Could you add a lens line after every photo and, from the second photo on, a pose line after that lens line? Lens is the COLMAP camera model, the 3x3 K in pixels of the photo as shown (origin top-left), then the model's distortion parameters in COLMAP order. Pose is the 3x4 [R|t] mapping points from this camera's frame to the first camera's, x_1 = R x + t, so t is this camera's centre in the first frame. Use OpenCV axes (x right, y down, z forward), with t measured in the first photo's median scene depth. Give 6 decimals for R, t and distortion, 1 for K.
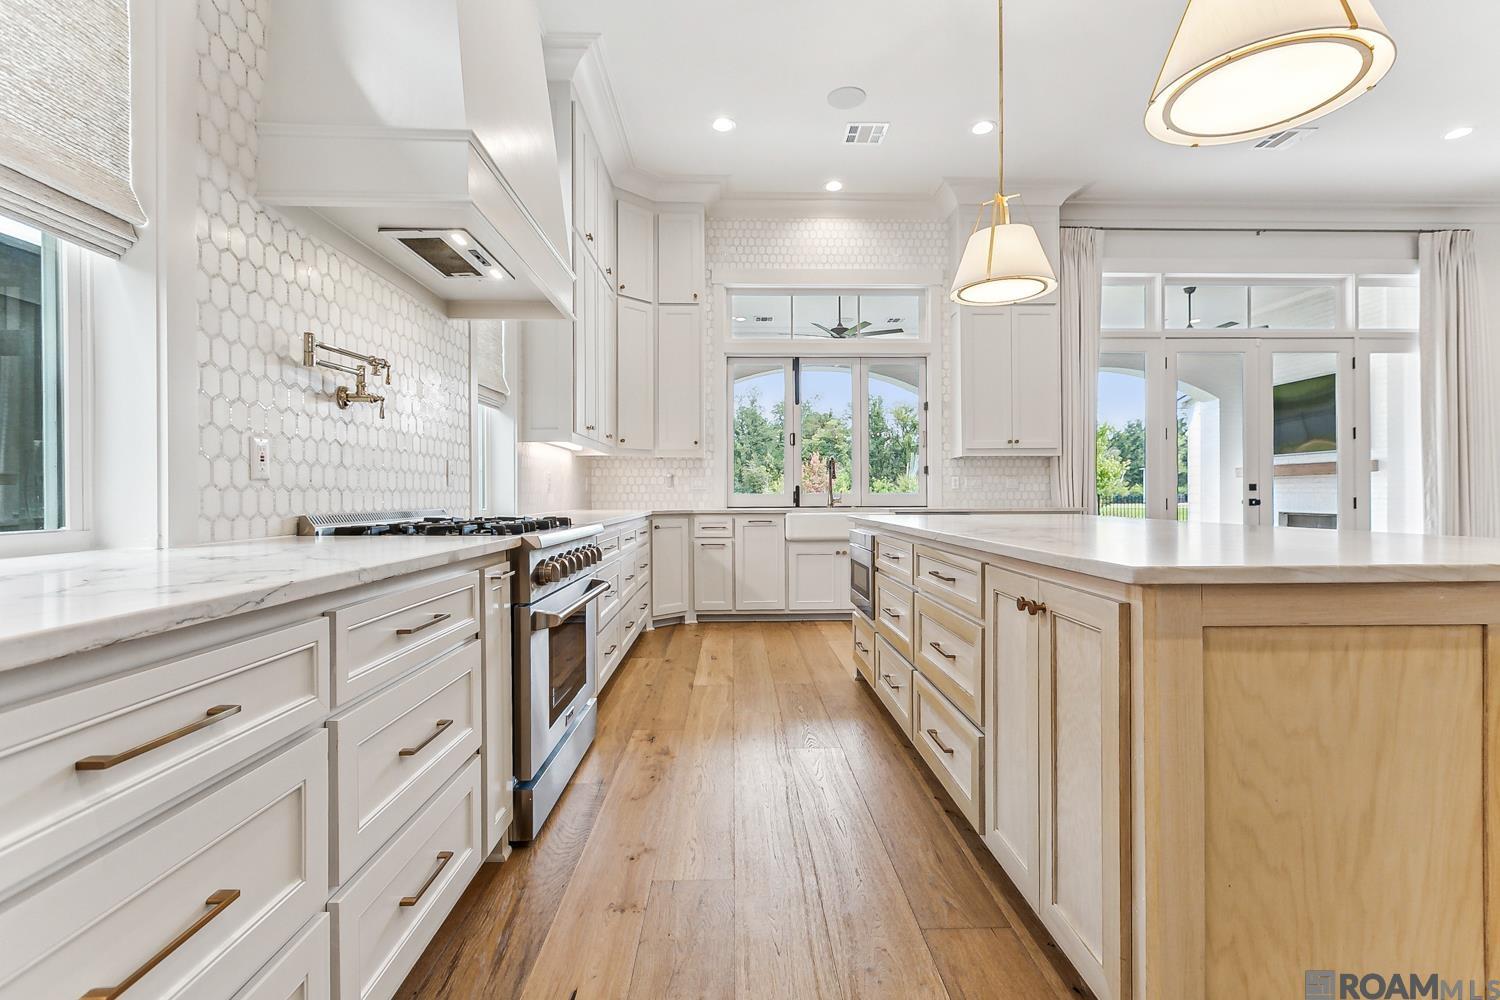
lens RADIAL K [[692.7, 0, 759.6], [0, 692.7, 496.1], [0, 0, 1]] dist [0.007949, -0.000378]
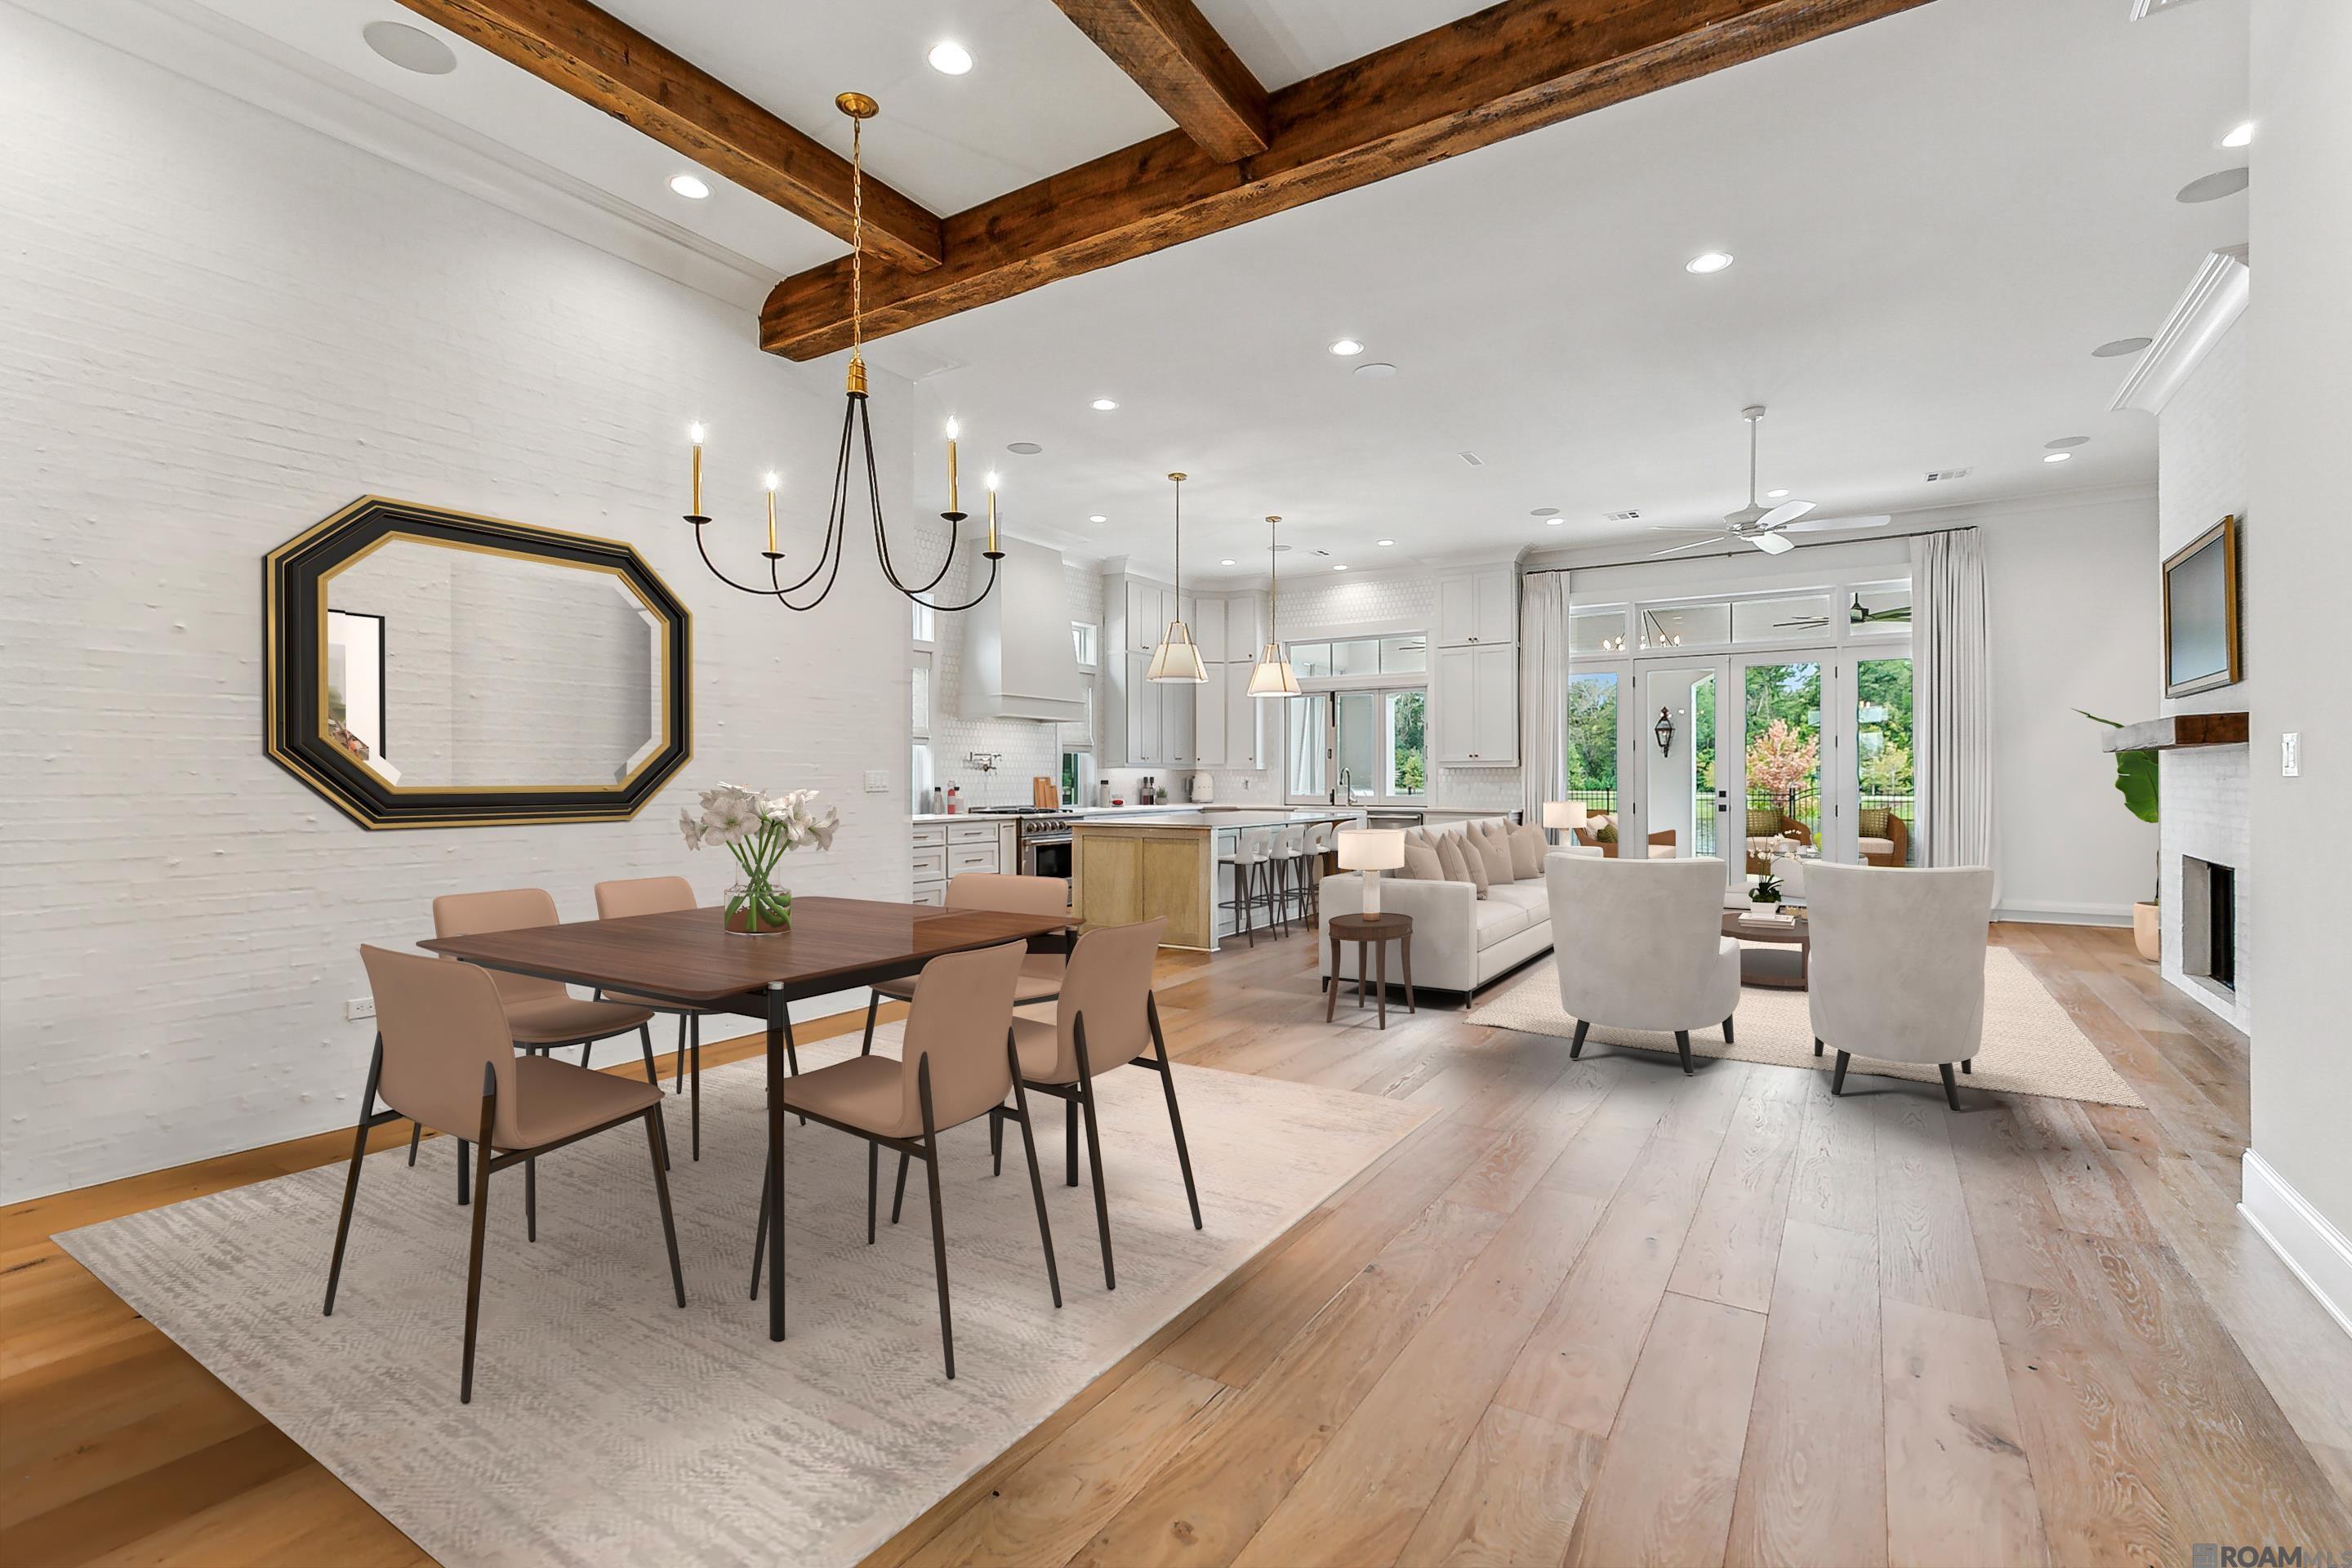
lens RADIAL K [[1086.2, 0, 1178.1], [0, 1086.2, 780.8], [0, 0, 1]] dist [0.007949, -0.000378]
pose [[0.821523, 0.003733, -0.570163, 0.999596], [-0.002410, 0.999992, 0.003075, -0.037160], [0.570170, -0.001152, 0.821526, -0.863243]]
